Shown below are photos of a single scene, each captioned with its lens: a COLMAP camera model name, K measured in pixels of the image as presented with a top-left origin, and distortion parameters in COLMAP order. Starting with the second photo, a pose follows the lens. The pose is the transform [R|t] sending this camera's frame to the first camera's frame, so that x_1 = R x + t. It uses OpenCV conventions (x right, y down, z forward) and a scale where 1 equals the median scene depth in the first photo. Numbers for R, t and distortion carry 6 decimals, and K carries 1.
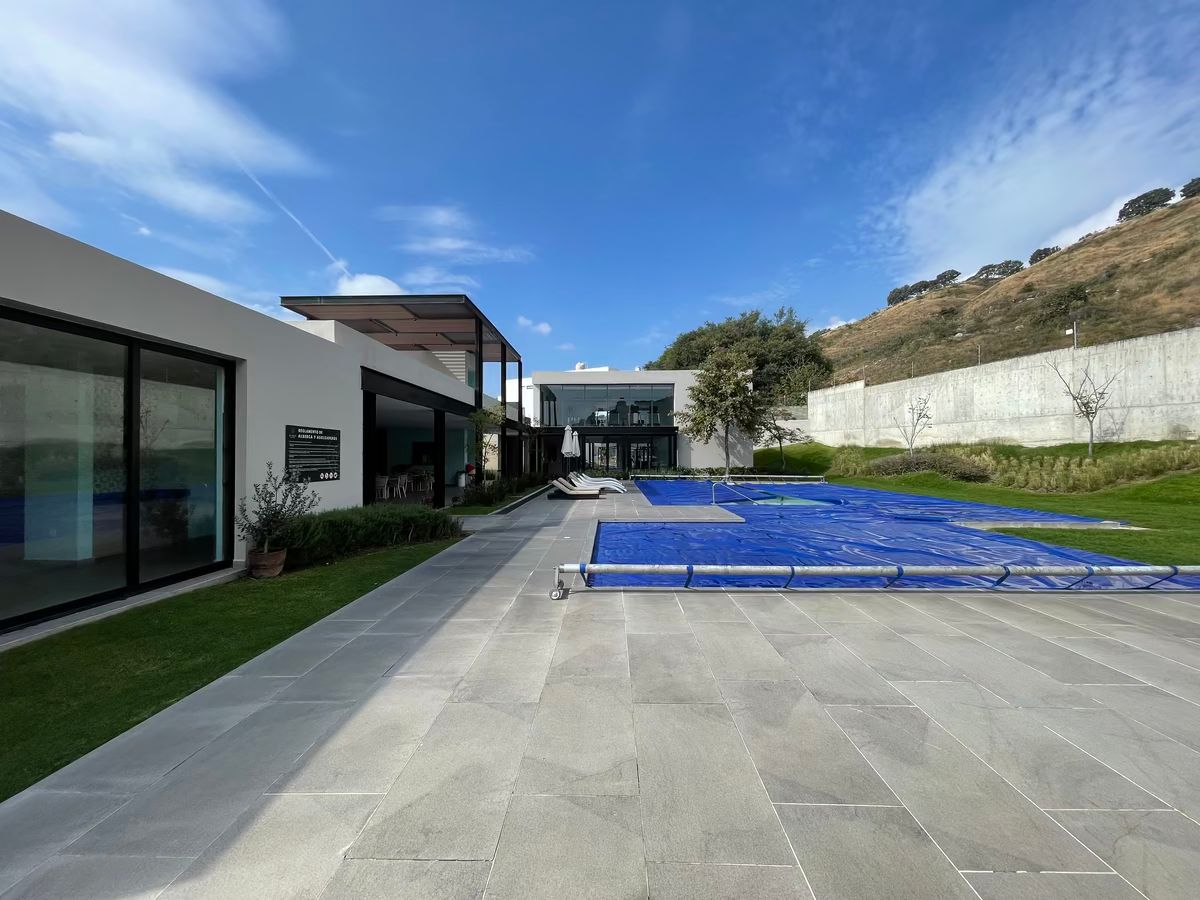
lens RADIAL K [[479.4, 0, 598.0], [0, 479.4, 455.4], [0, 0, 1]] dist [-0.049963, 0.000118]
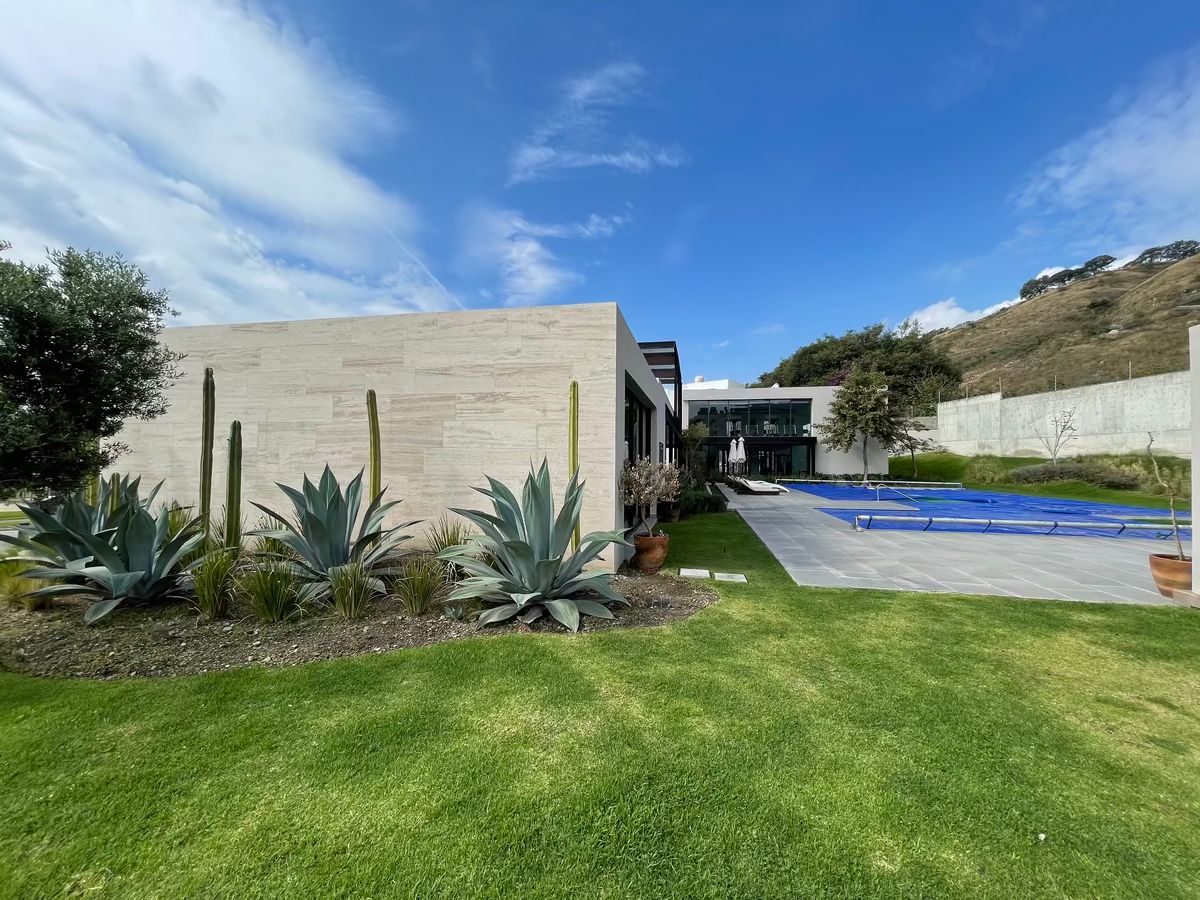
lens RADIAL K [[484.2, 0, 600.0], [0, 484.2, 450.0], [0, 0, 1]] dist [-0.000273, -0.009987]
pose [[0.986495, 0.009155, -0.163538, -0.132458], [-0.013089, 0.999650, -0.022994, 0.003359], [0.163270, 0.024824, 0.986269, -0.187930]]
